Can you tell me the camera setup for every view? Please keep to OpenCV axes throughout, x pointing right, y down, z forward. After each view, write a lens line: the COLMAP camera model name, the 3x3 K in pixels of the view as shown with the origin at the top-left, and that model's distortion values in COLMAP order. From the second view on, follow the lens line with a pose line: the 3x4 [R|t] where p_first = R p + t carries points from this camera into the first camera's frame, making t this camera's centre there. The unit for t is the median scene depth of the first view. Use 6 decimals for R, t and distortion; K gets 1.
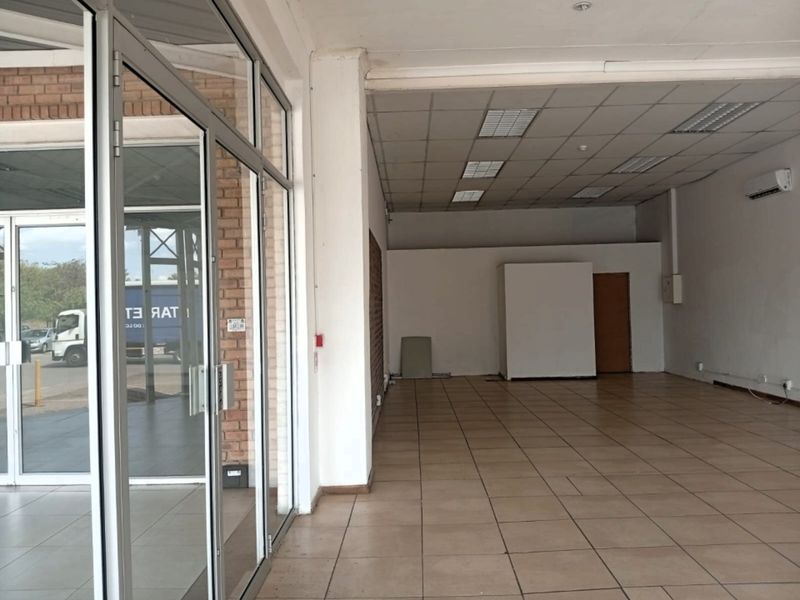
lens RADIAL K [[615.3, 0, 400.0], [0, 615.3, 300.0], [0, 0, 1]] dist [0.047819, -0.090078]
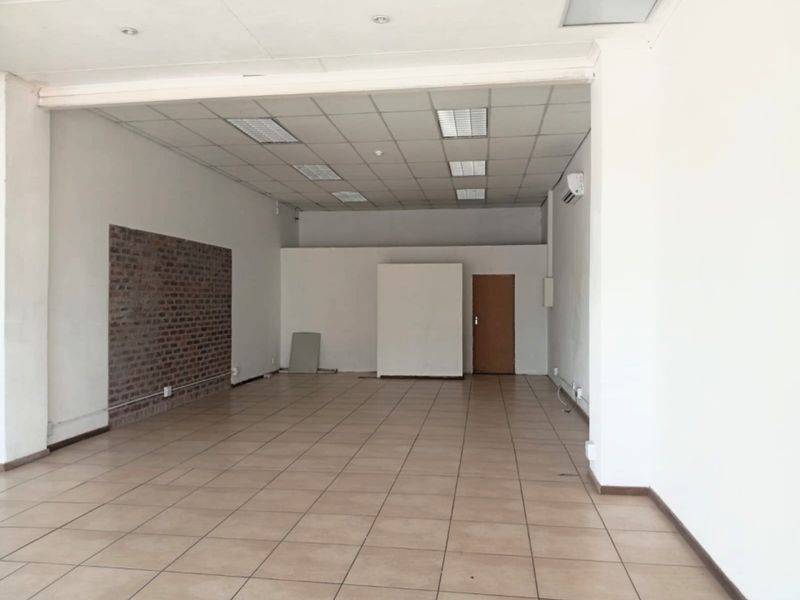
lens RADIAL K [[608.6, 0, 401.3], [0, 608.6, 295.8], [0, 0, 1]] dist [0.070962, -0.165859]
pose [[0.992664, 0.022472, -0.118796, 0.459813], [-0.022327, 0.999747, 0.002552, -0.012688], [0.118823, 0.000119, 0.992915, -0.000569]]
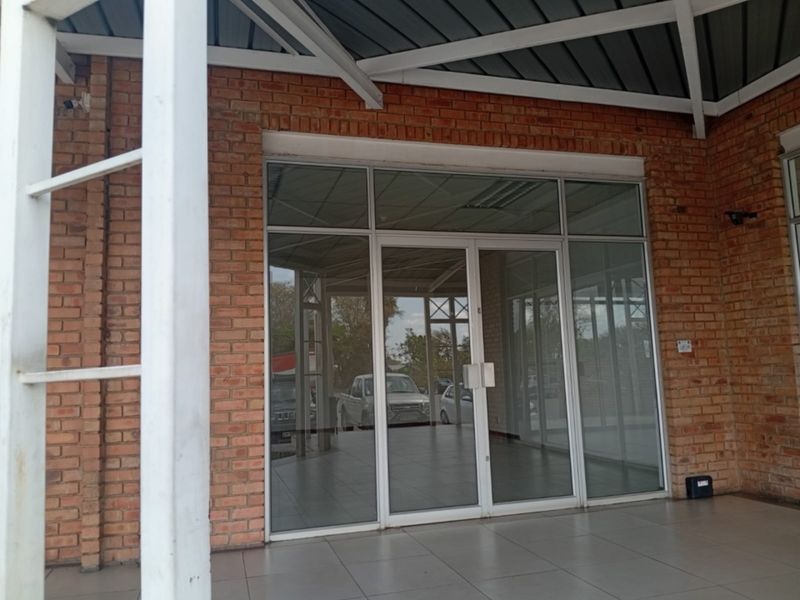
lens RADIAL K [[608.6, 0, 401.3], [0, 608.6, 295.8], [0, 0, 1]] dist [0.070962, -0.165859]
pose [[0.954973, 0.018236, 0.296131, -0.679183], [0.010874, 0.995287, -0.096359, 0.032347], [-0.296492, 0.095240, 0.950275, 0.069852]]
